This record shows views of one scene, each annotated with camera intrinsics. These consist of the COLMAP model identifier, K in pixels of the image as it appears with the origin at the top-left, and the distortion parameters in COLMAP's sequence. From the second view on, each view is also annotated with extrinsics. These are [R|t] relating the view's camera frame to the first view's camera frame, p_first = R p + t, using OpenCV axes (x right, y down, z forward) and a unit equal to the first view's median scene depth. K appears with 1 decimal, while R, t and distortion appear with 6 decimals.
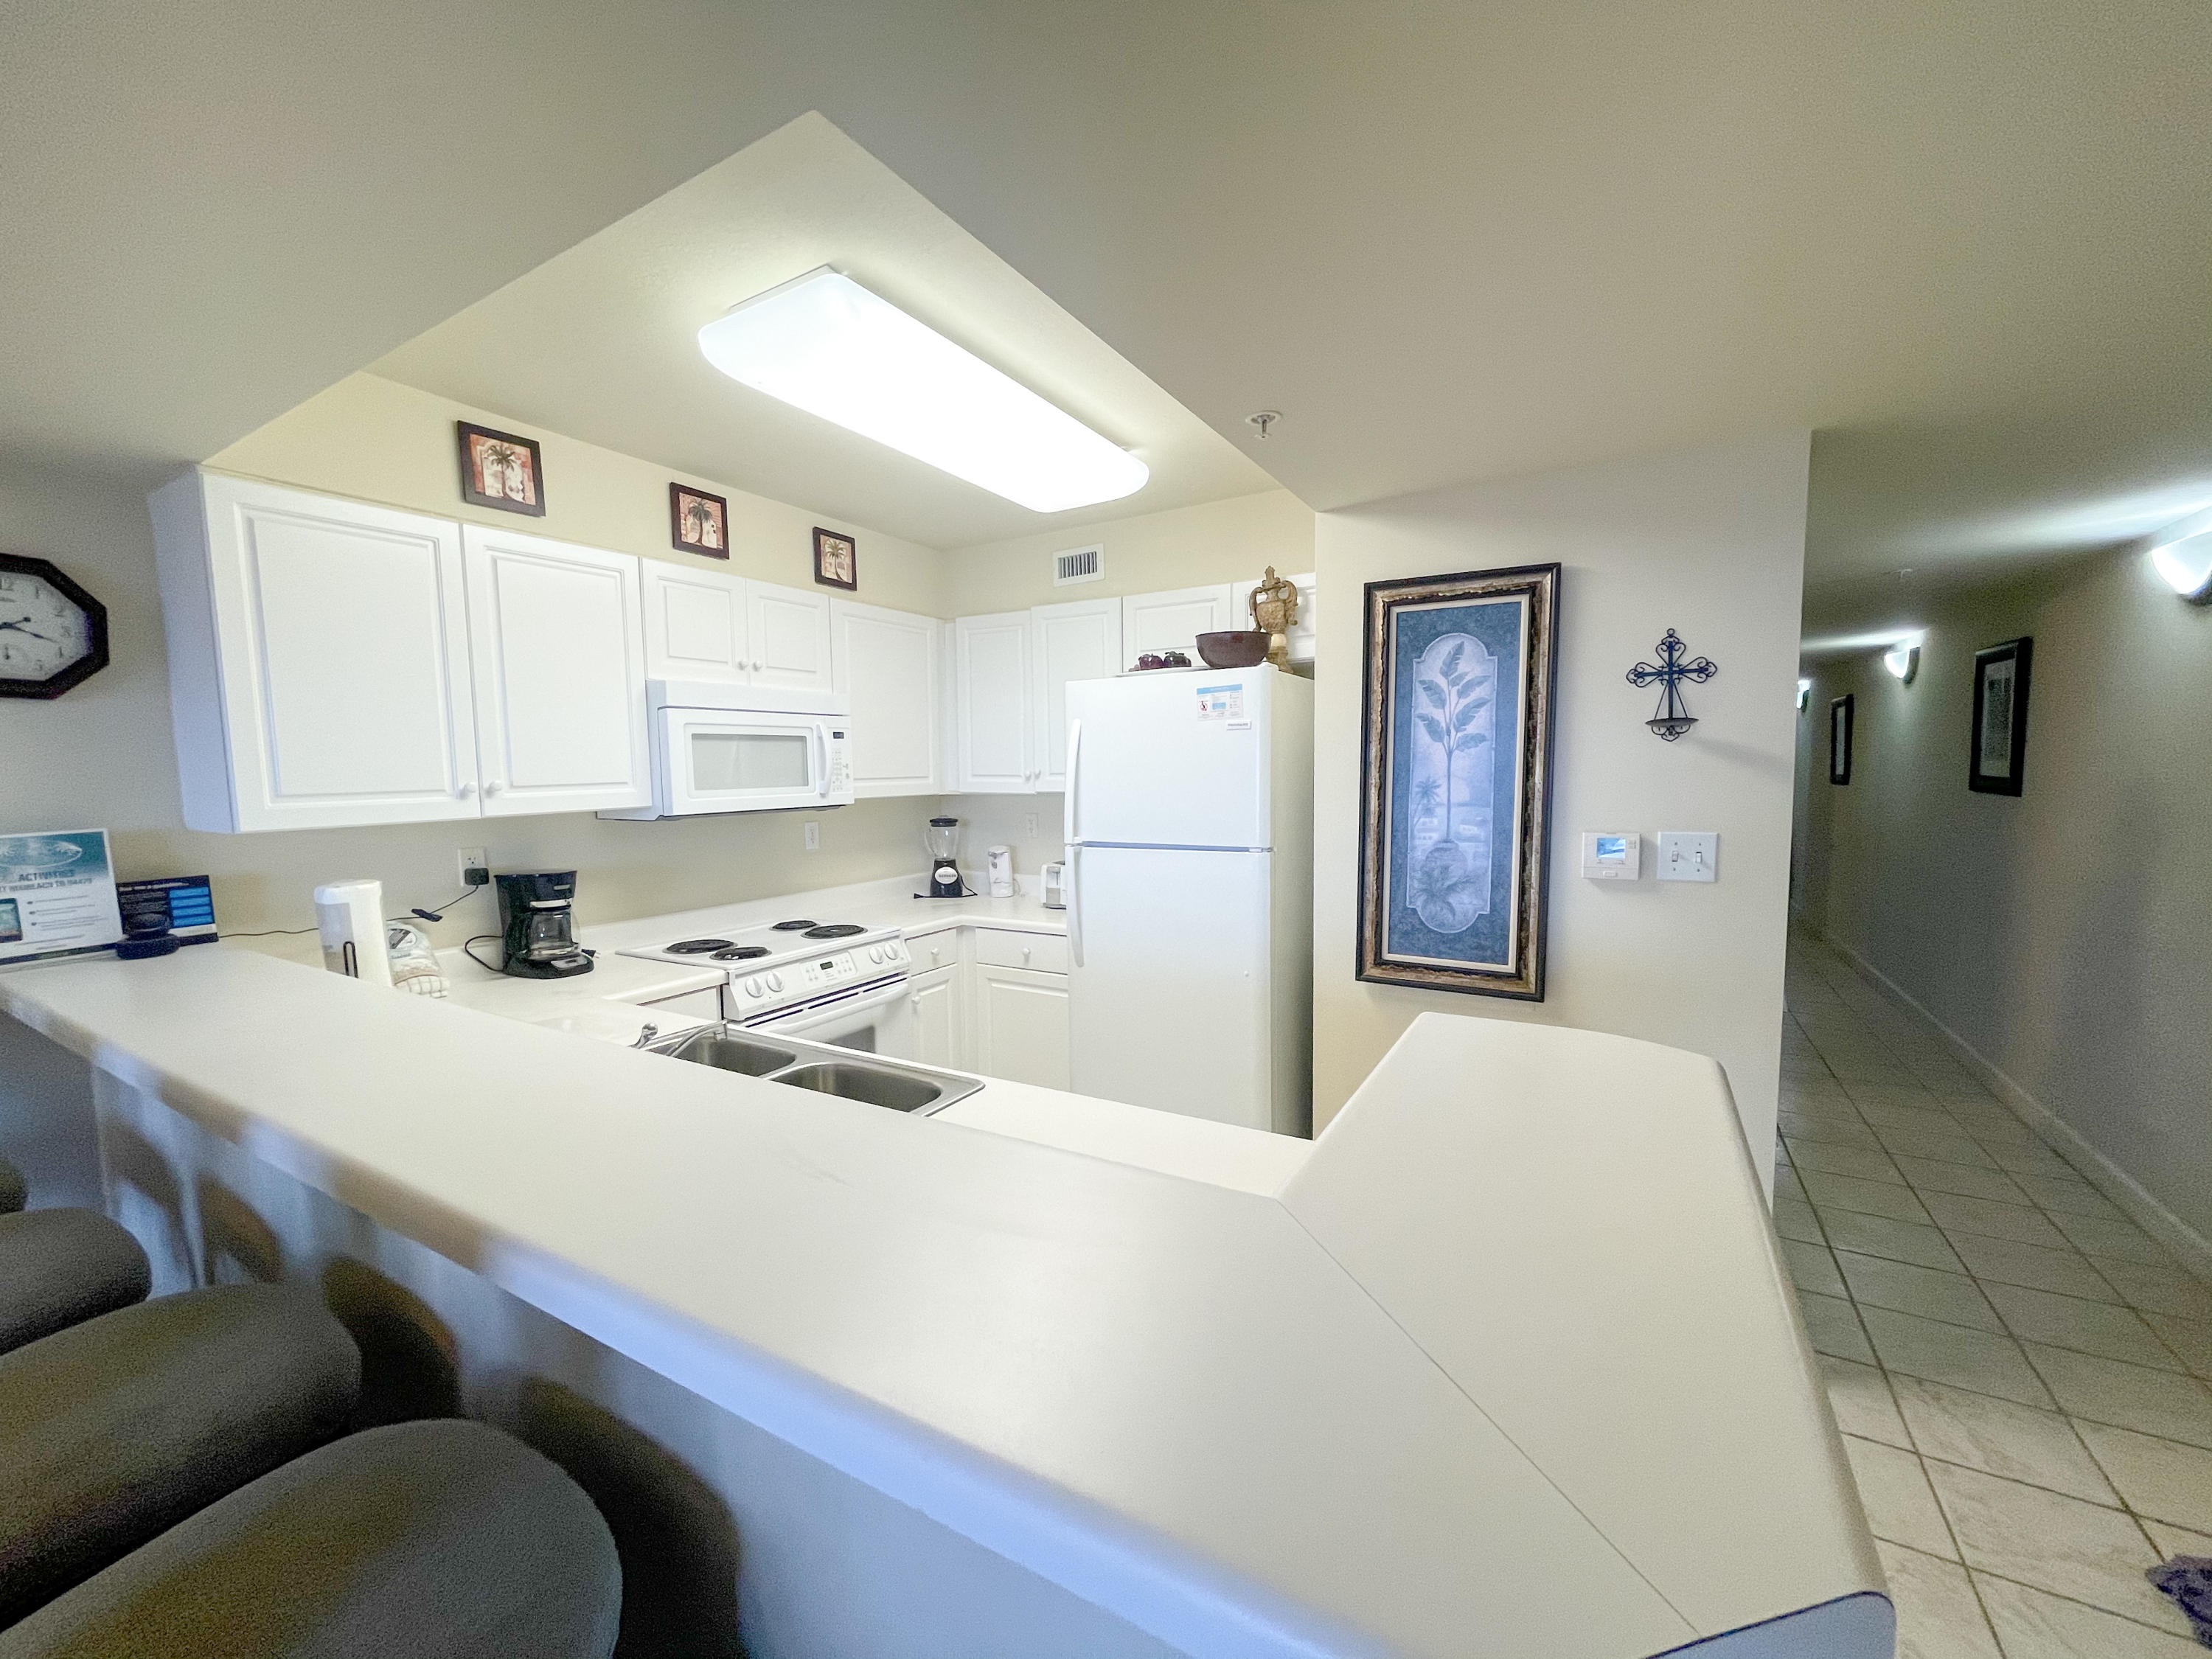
lens RADIAL K [[892.8, 0, 1090.8], [0, 892.8, 847.5], [0, 0, 1]] dist [0.002172, -0.007377]
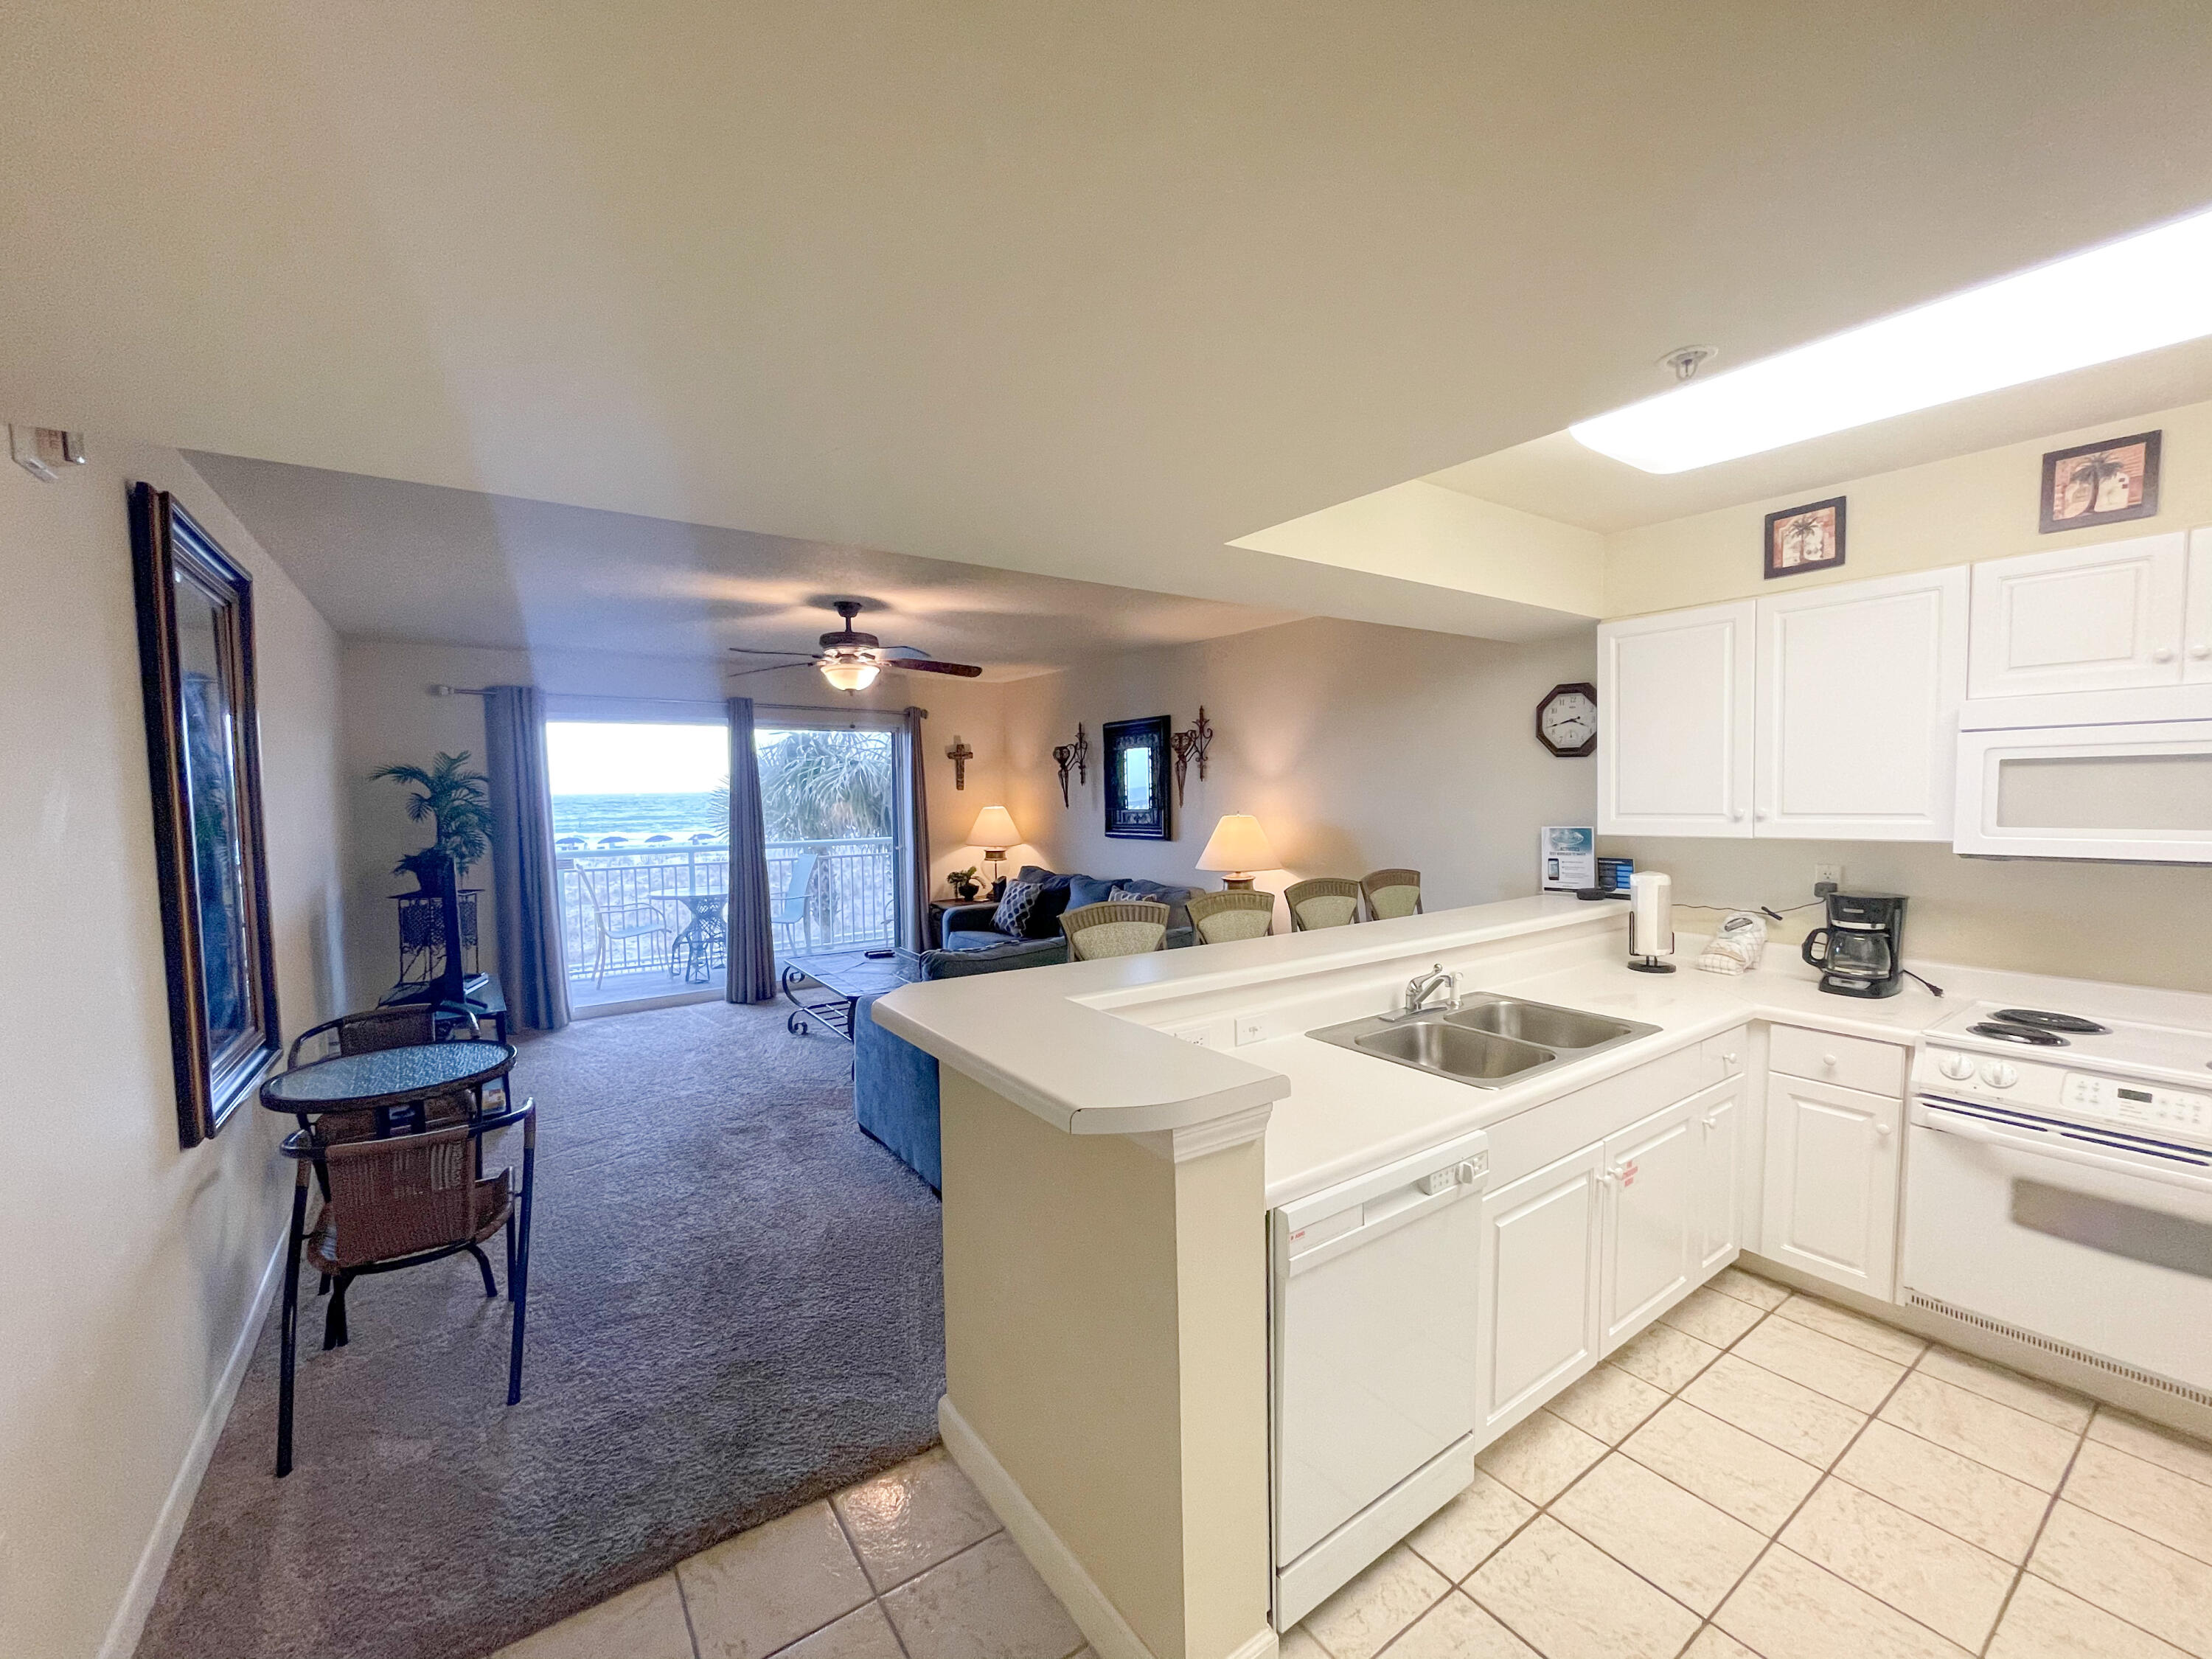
lens RADIAL K [[893.4, 0, 1088.6], [0, 893.4, 843.5], [0, 0, 1]] dist [0.000808, -0.000669]
pose [[-0.412452, 0.081418, -0.907334, 0.784848], [-0.057410, 0.991695, 0.115085, -0.112057], [0.909169, 0.099557, -0.404352, 0.658535]]
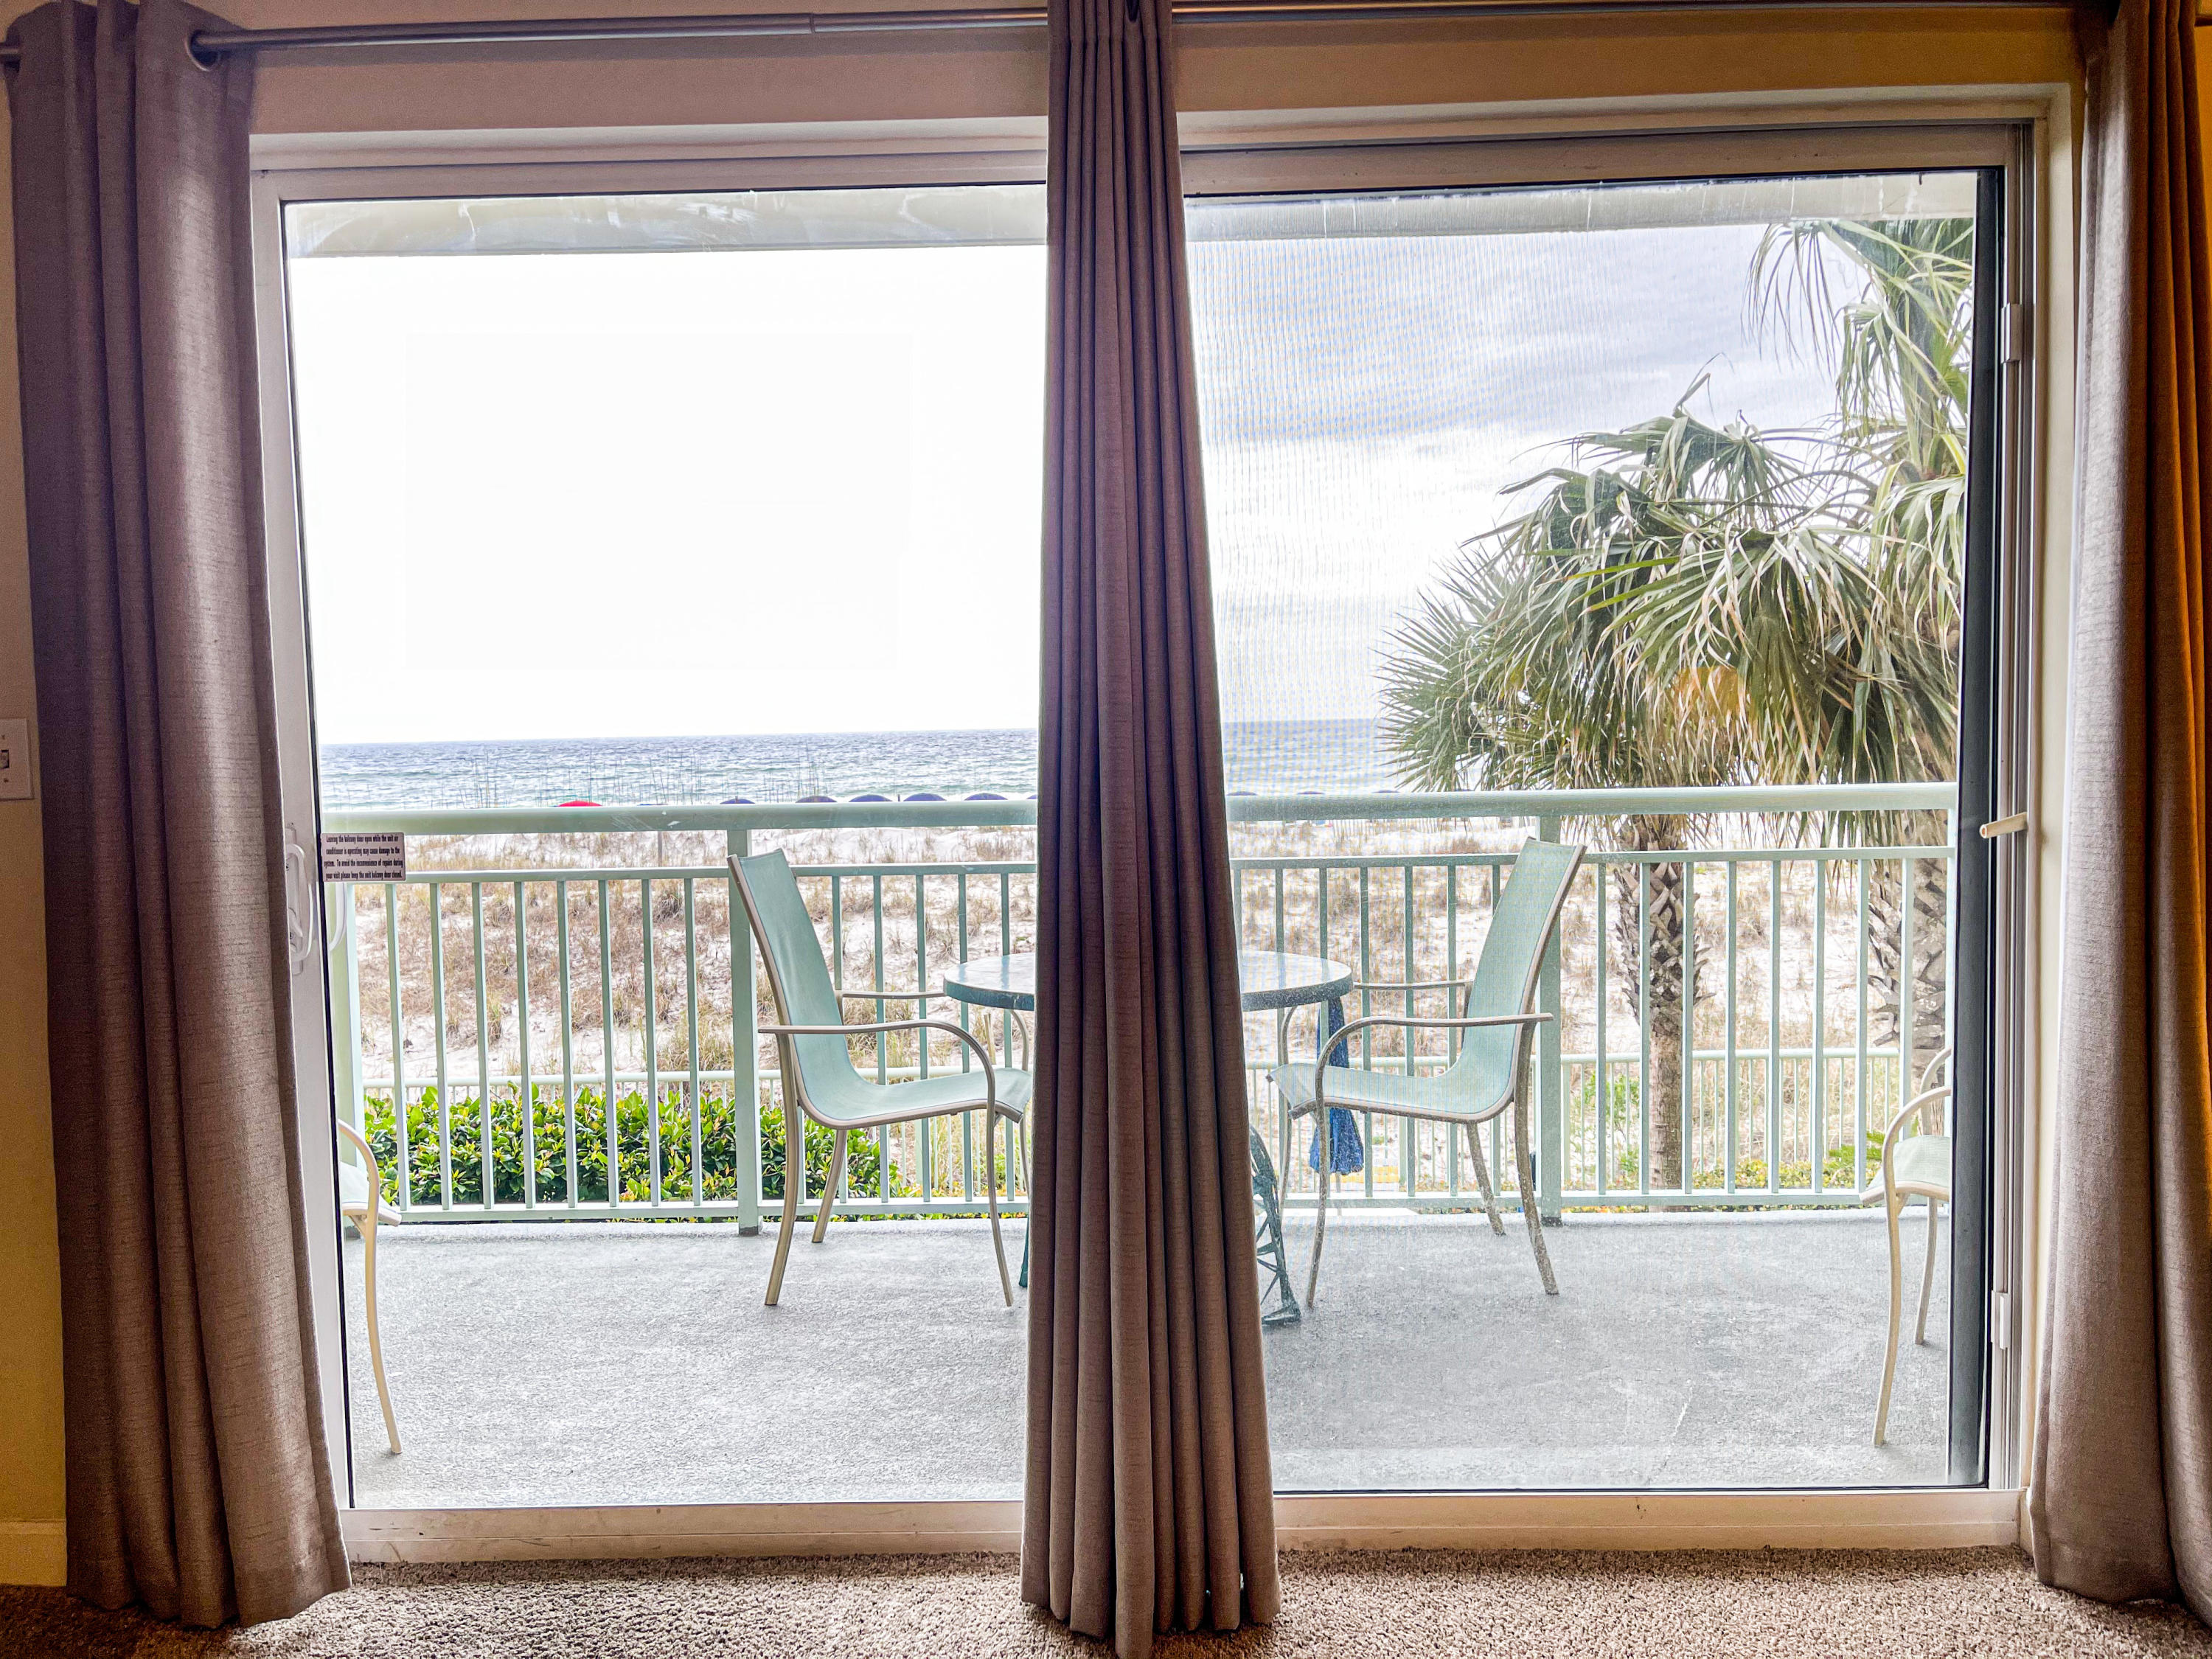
lens RADIAL K [[1712.0, 0, 1106.0], [0, 1712.0, 829.5], [0, 0, 1]] dist [-0.000044, -0.001411]
pose [[-0.865654, 0.064846, -0.496426, -0.717431], [-0.007252, 0.989848, 0.141945, 0.144940], [0.500591, 0.126475, -0.856395, -0.531197]]
